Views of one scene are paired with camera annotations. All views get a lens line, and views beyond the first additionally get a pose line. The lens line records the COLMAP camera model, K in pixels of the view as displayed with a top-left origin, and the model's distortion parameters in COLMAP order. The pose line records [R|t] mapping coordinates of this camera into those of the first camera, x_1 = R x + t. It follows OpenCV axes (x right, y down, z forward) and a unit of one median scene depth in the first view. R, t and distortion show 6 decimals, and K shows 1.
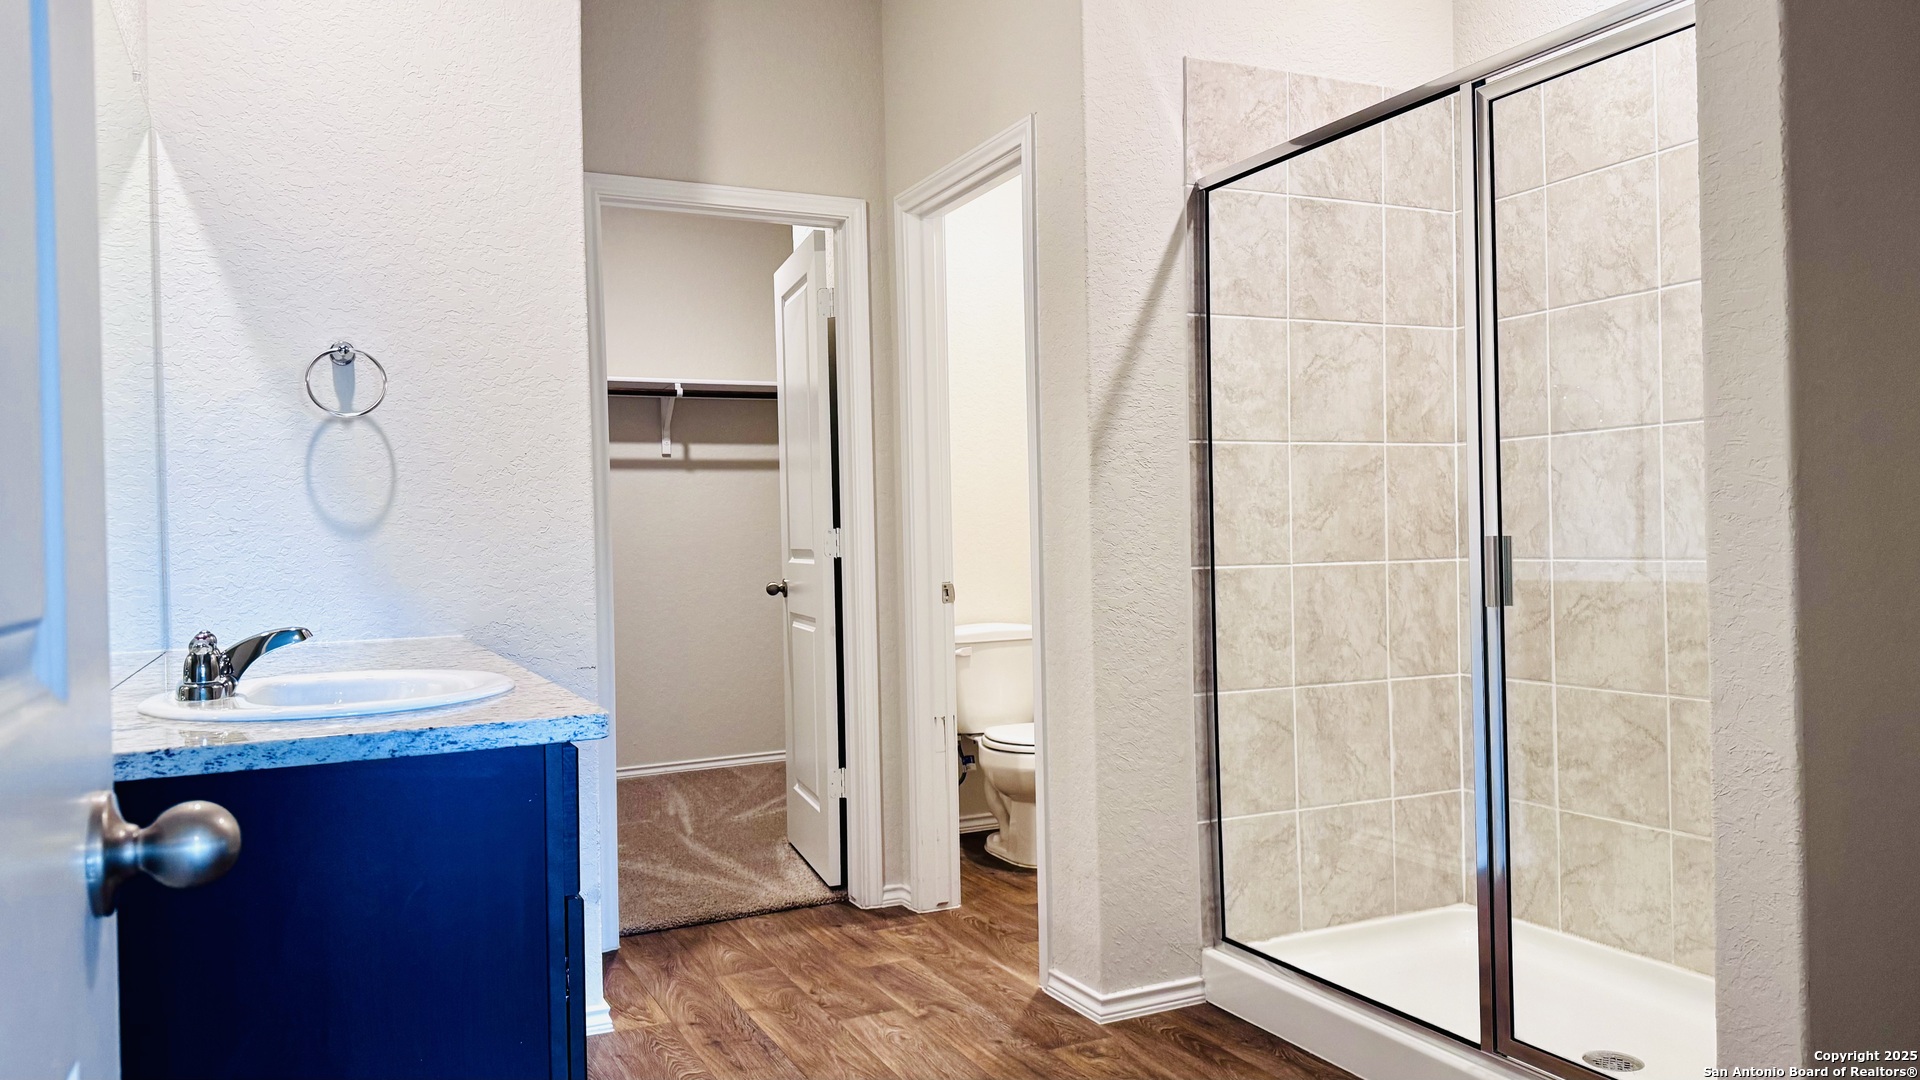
lens RADIAL K [[1331.6, 0, 958.8], [0, 1331.6, 543.3], [0, 0, 1]] dist [0.156252, -0.288396]
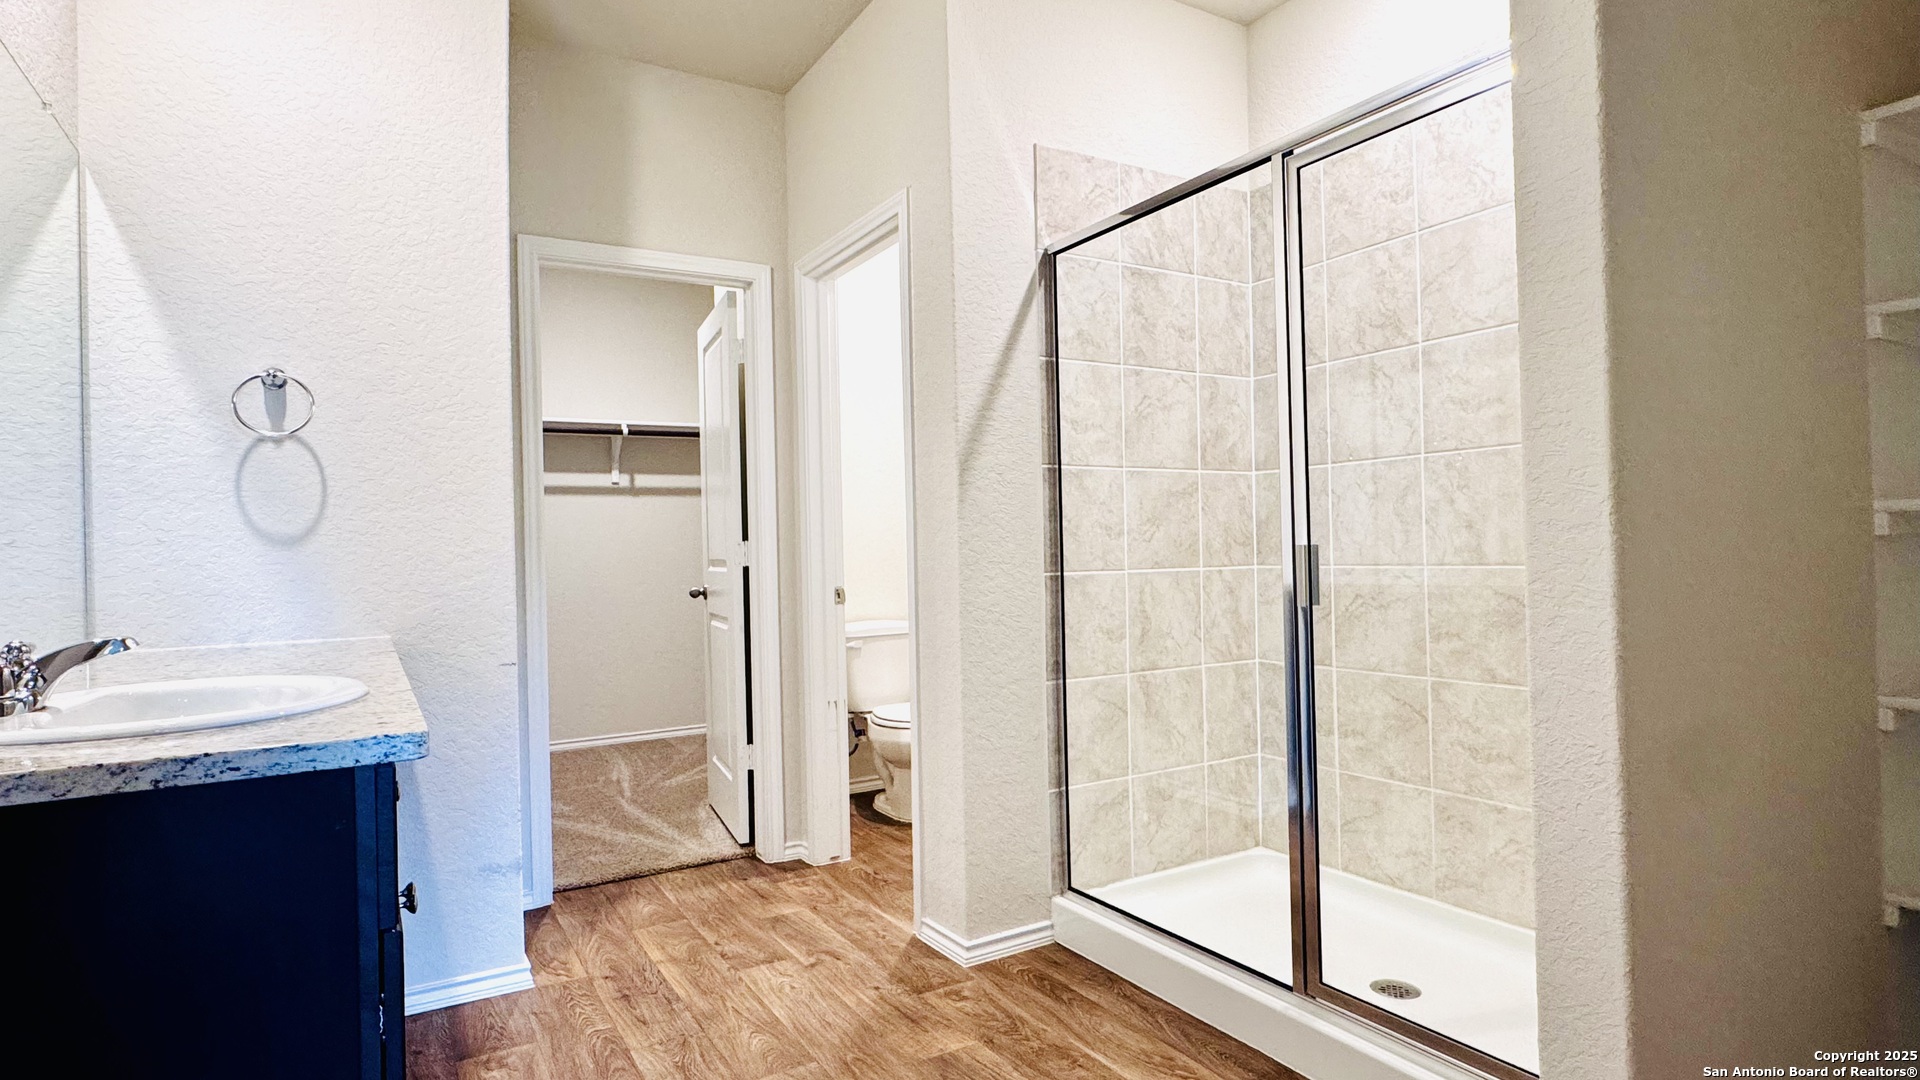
lens RADIAL K [[991.2, 0, 953.1], [0, 991.2, 543.6], [0, 0, 1]] dist [-0.002062, 0.000213]
pose [[0.996124, 0.000371, 0.087962, 0.018224], [0.000844, 0.999905, -0.013770, 0.003749], [-0.087959, 0.013791, 0.996029, 0.141047]]
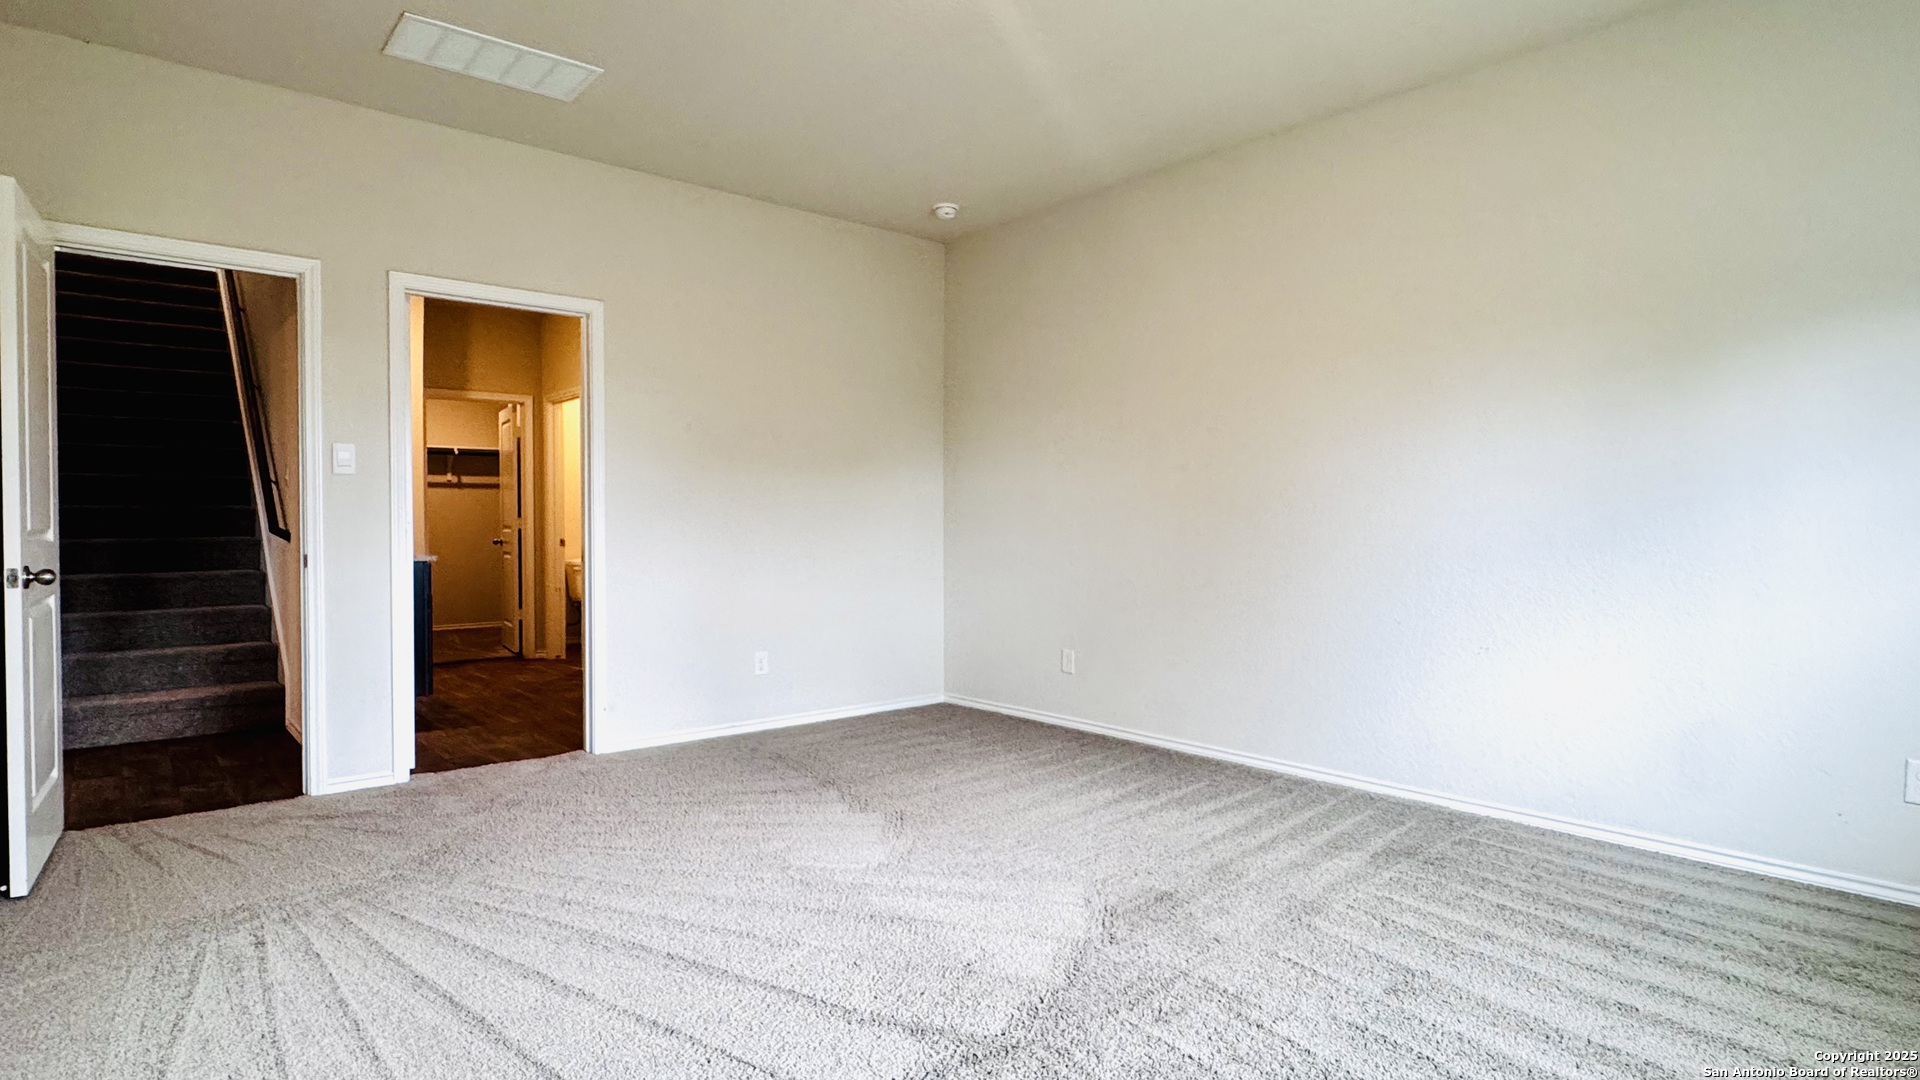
lens RADIAL K [[991.2, 0, 953.1], [0, 991.2, 543.6], [0, 0, 1]] dist [-0.002062, 0.000213]
pose [[0.966500, 0.017181, 0.256092, 0.295916], [-0.020328, 0.999747, 0.009647, 0.004056], [-0.255861, -0.014529, 0.966604, -1.392055]]
